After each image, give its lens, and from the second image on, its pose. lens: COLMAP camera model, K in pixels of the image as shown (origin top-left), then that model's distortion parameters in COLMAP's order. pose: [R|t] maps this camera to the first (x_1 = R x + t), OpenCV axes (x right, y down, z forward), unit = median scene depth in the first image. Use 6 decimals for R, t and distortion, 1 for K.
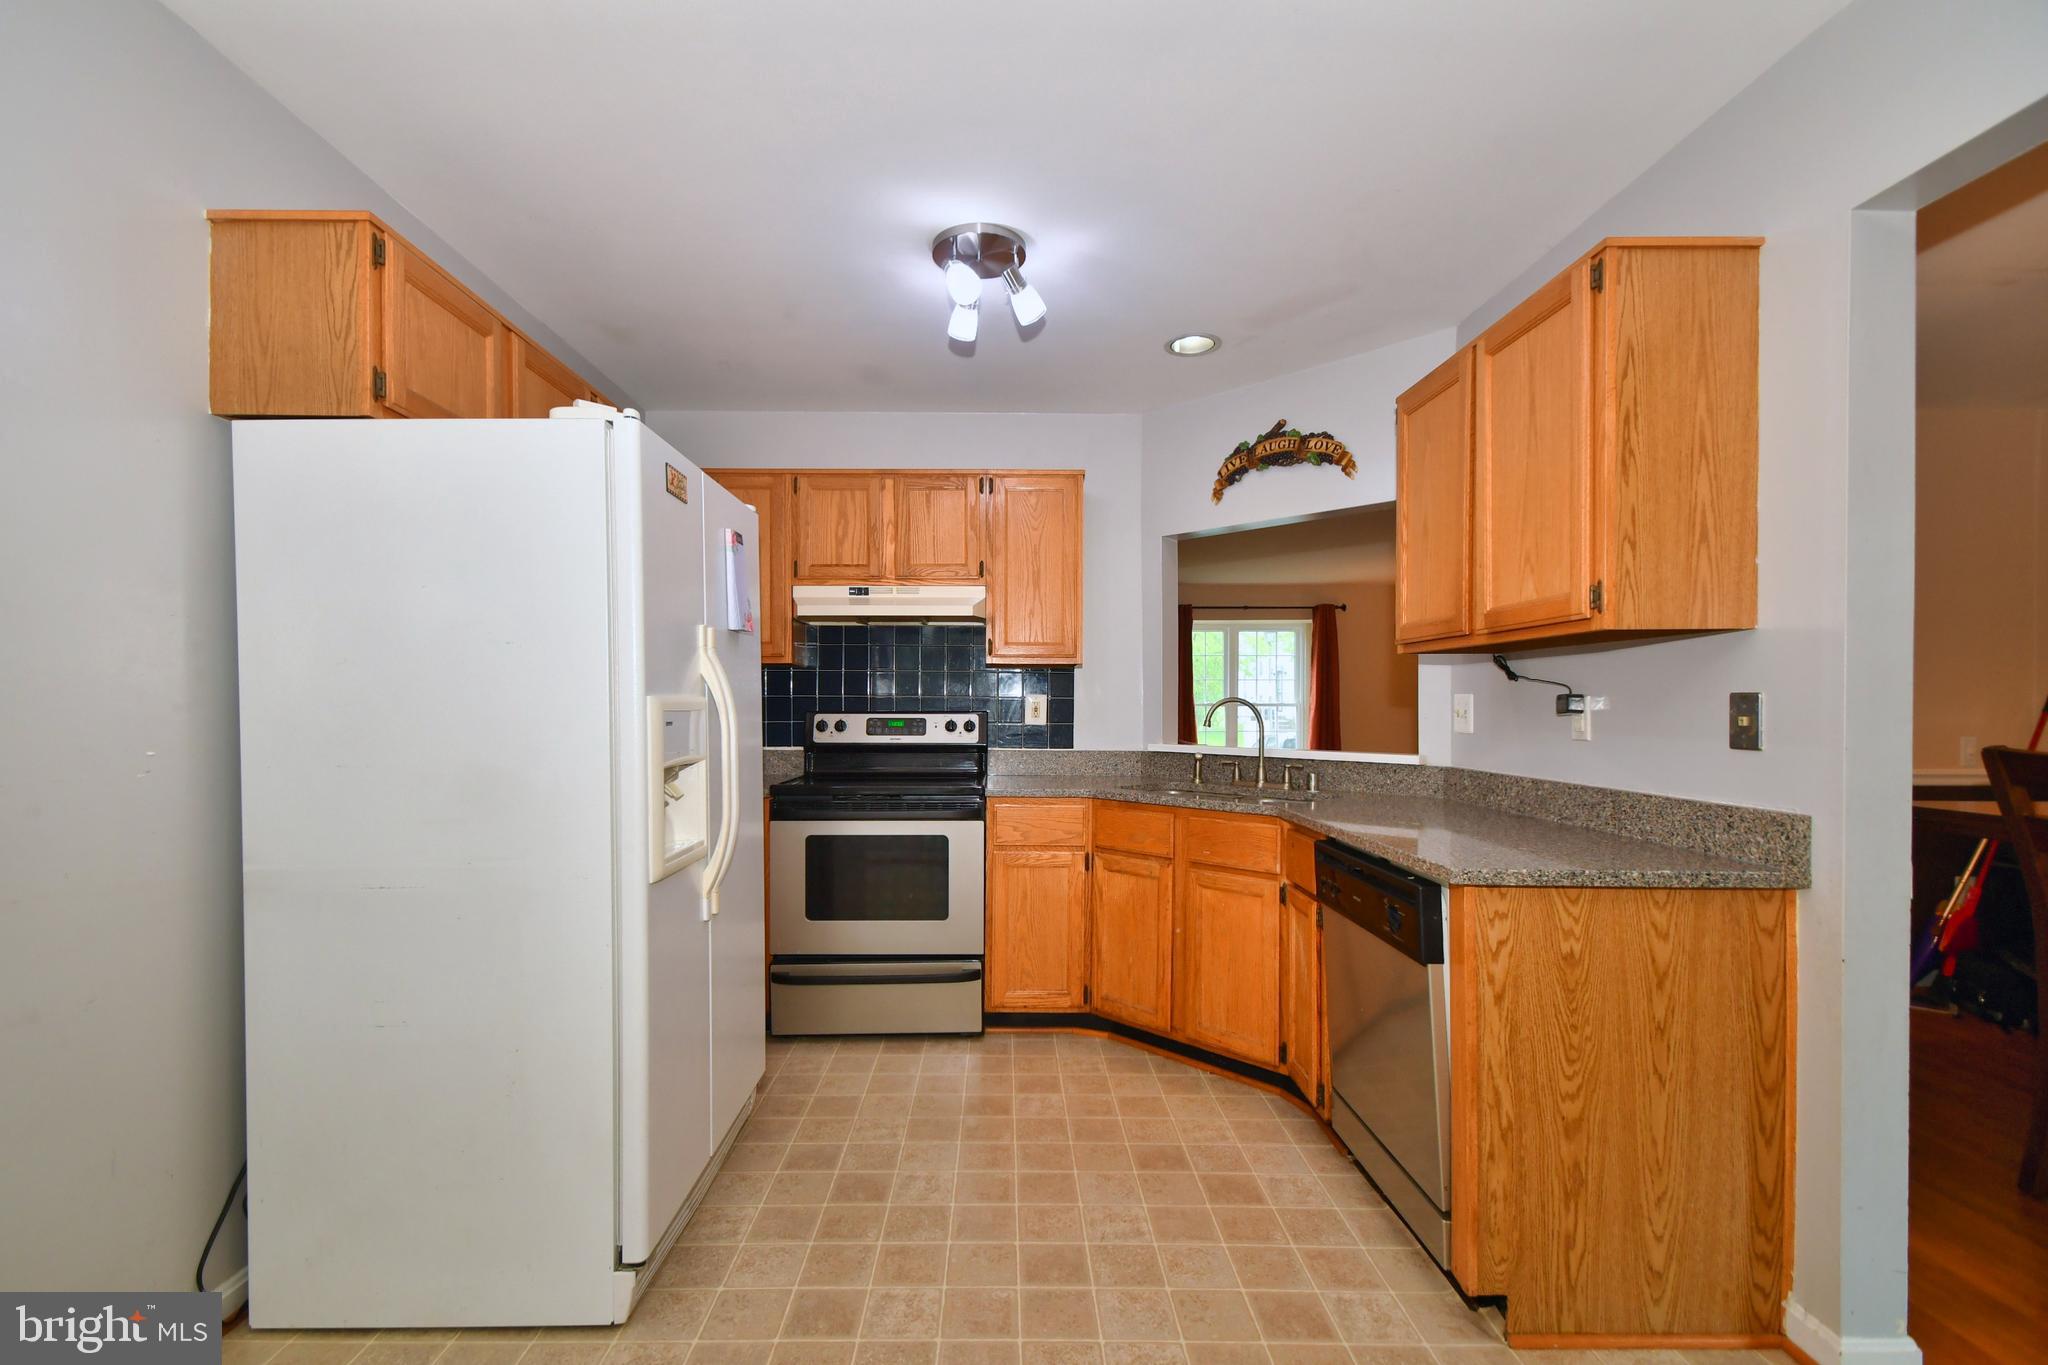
lens RADIAL K [[909.3, 0, 1007.3], [0, 909.3, 710.7], [0, 0, 1]] dist [0.035568, -0.019974]
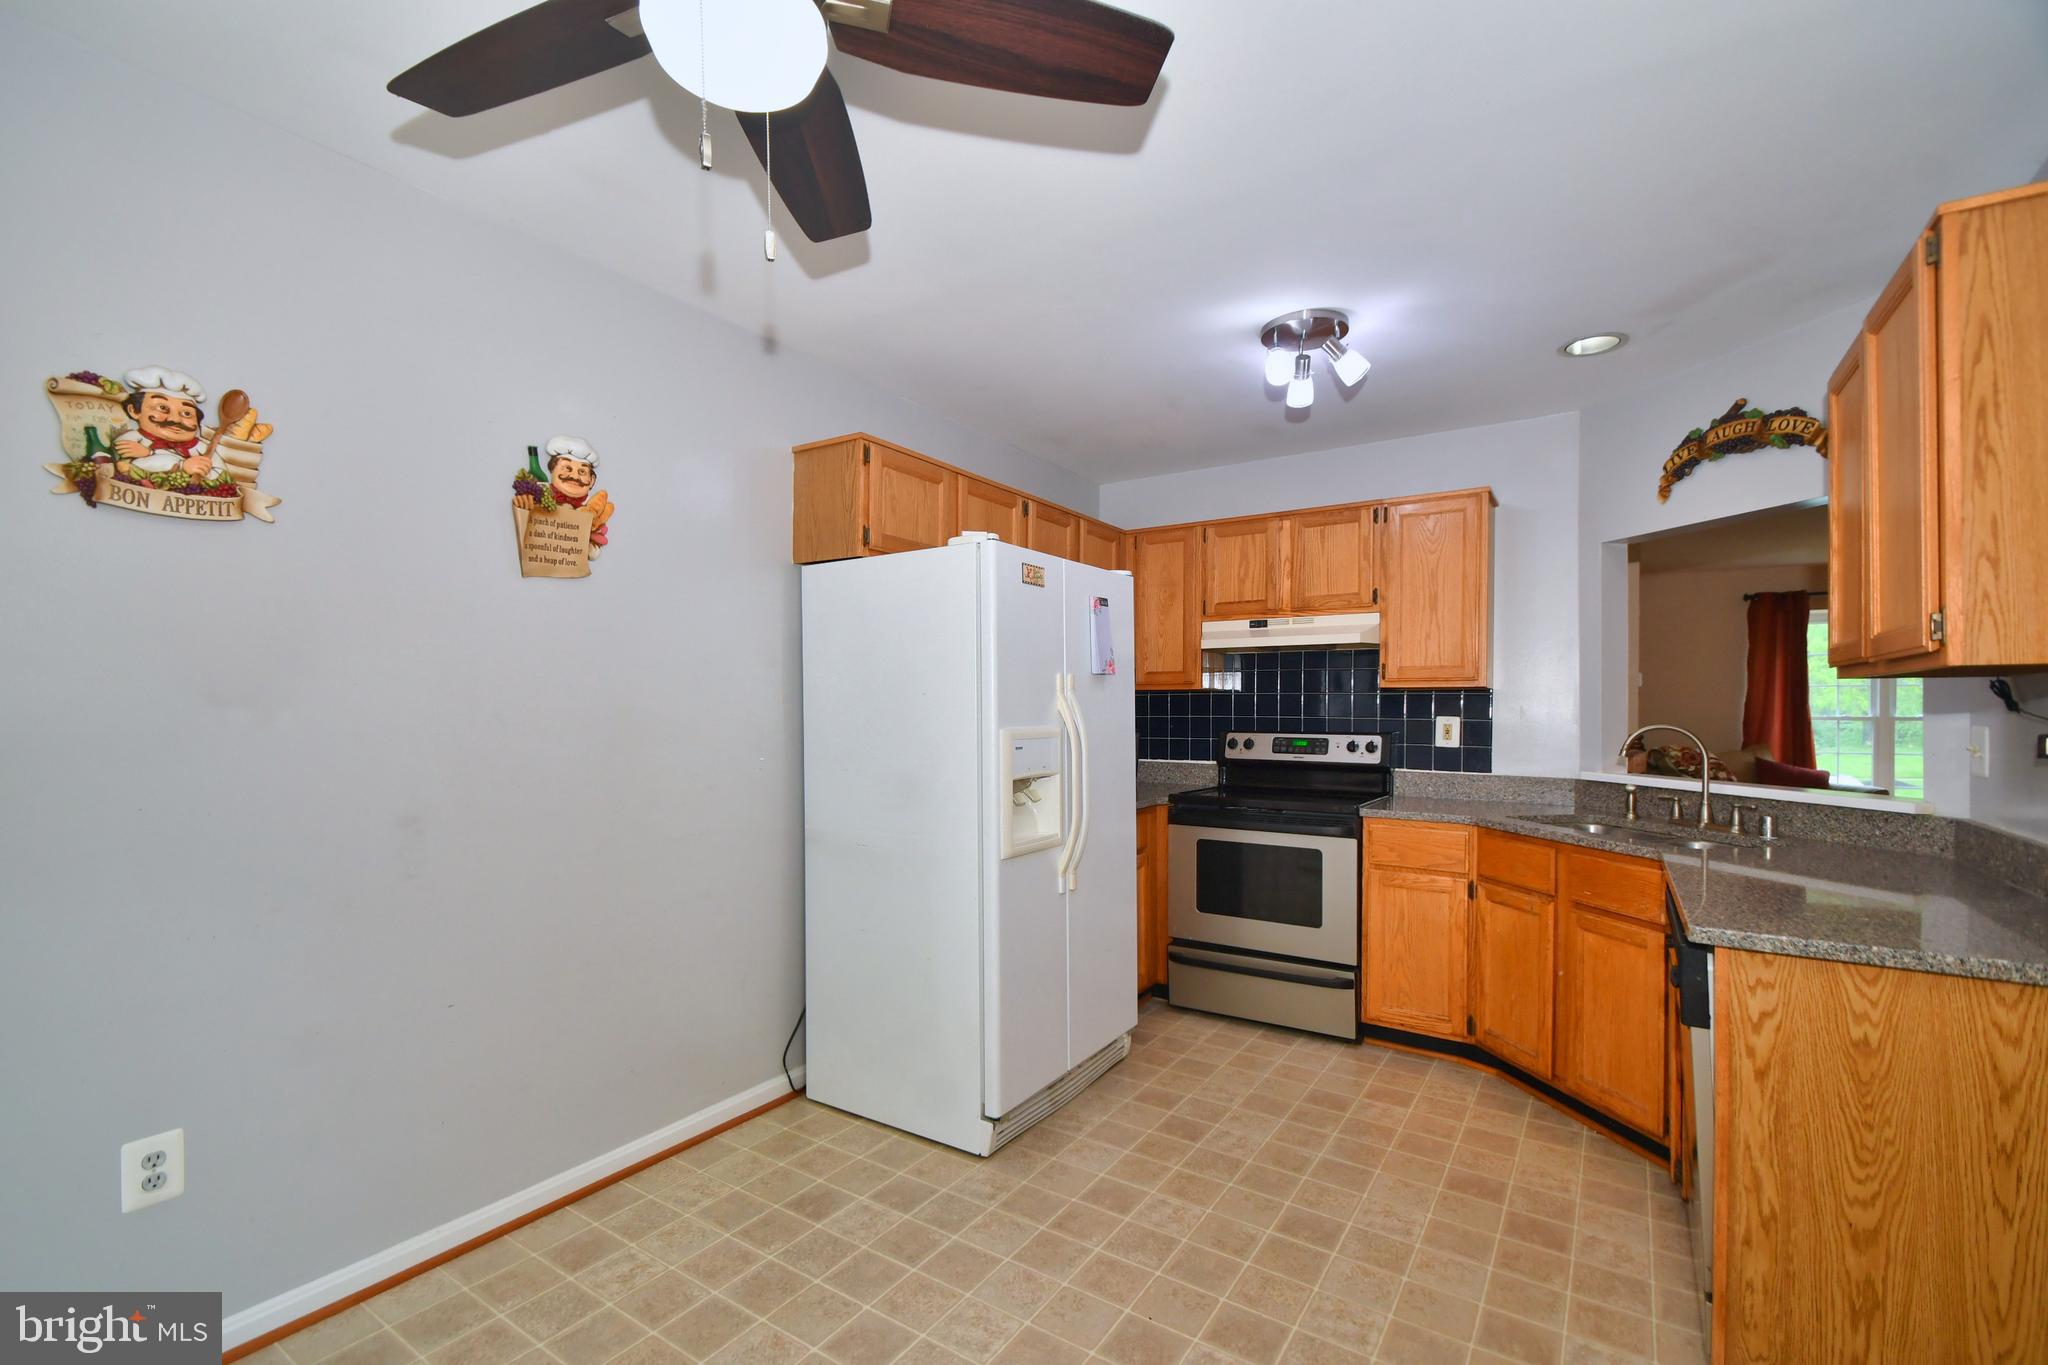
lens RADIAL K [[909.3, 0, 1007.3], [0, 909.3, 710.7], [0, 0, 1]] dist [0.035568, -0.019974]
pose [[0.823518, 0.003524, -0.567279, 0.260596], [-0.005640, 0.999982, -0.001975, -0.025371], [0.567262, 0.004826, 0.823523, -0.109620]]
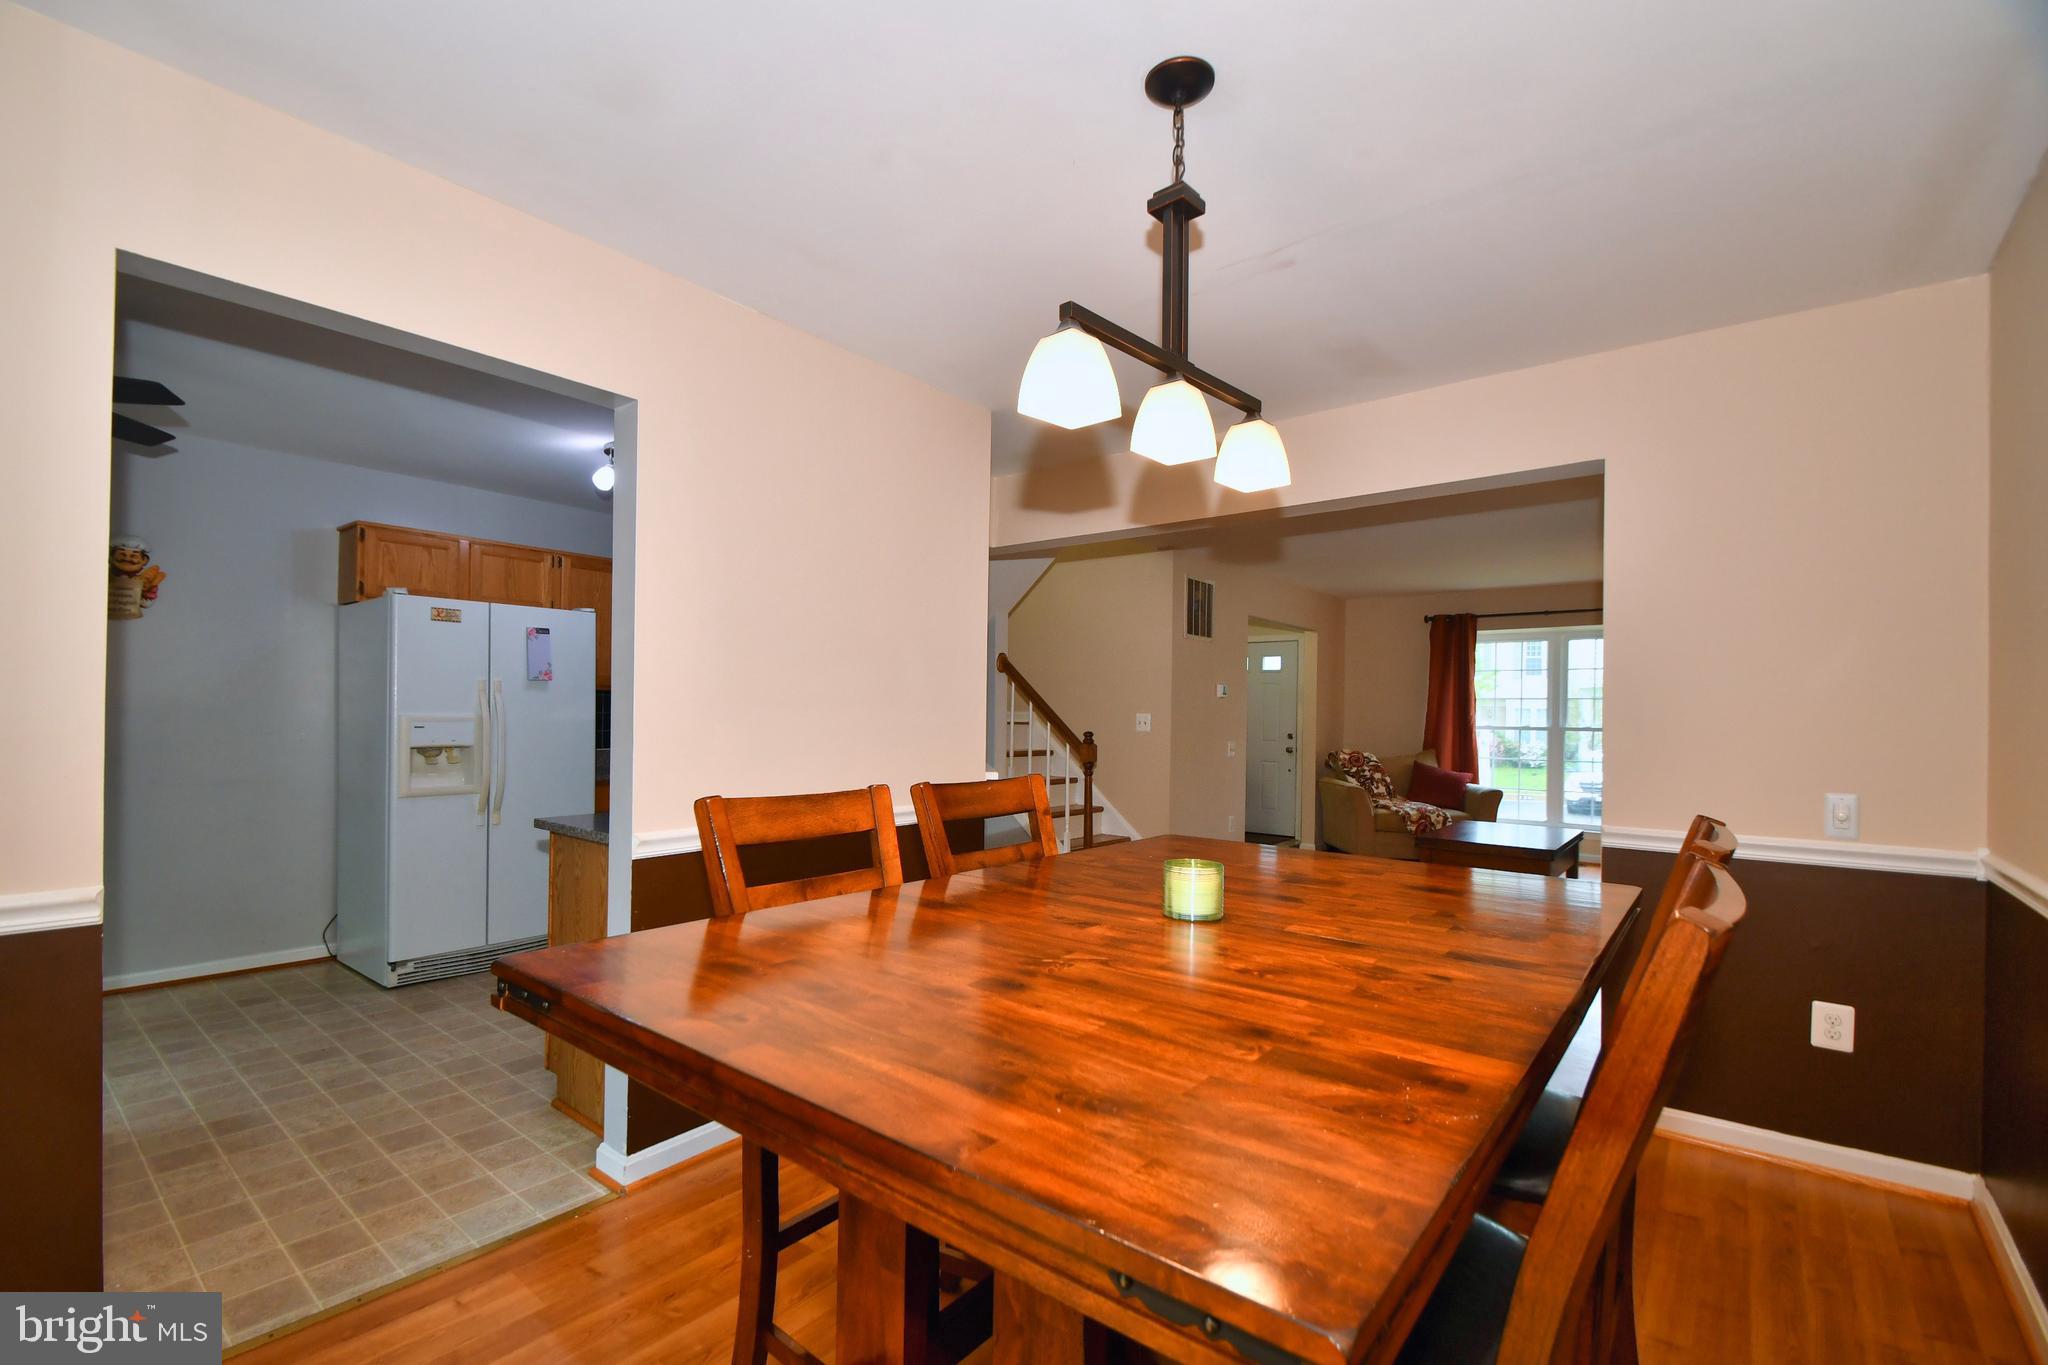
lens RADIAL K [[909.3, 0, 1007.3], [0, 909.3, 710.7], [0, 0, 1]] dist [0.035568, -0.019974]
pose [[0.765347, 0.007835, -0.643571, 1.335262], [-0.018227, 0.999789, -0.009505, -0.018804], [0.643360, 0.019005, 0.765328, 0.134584]]
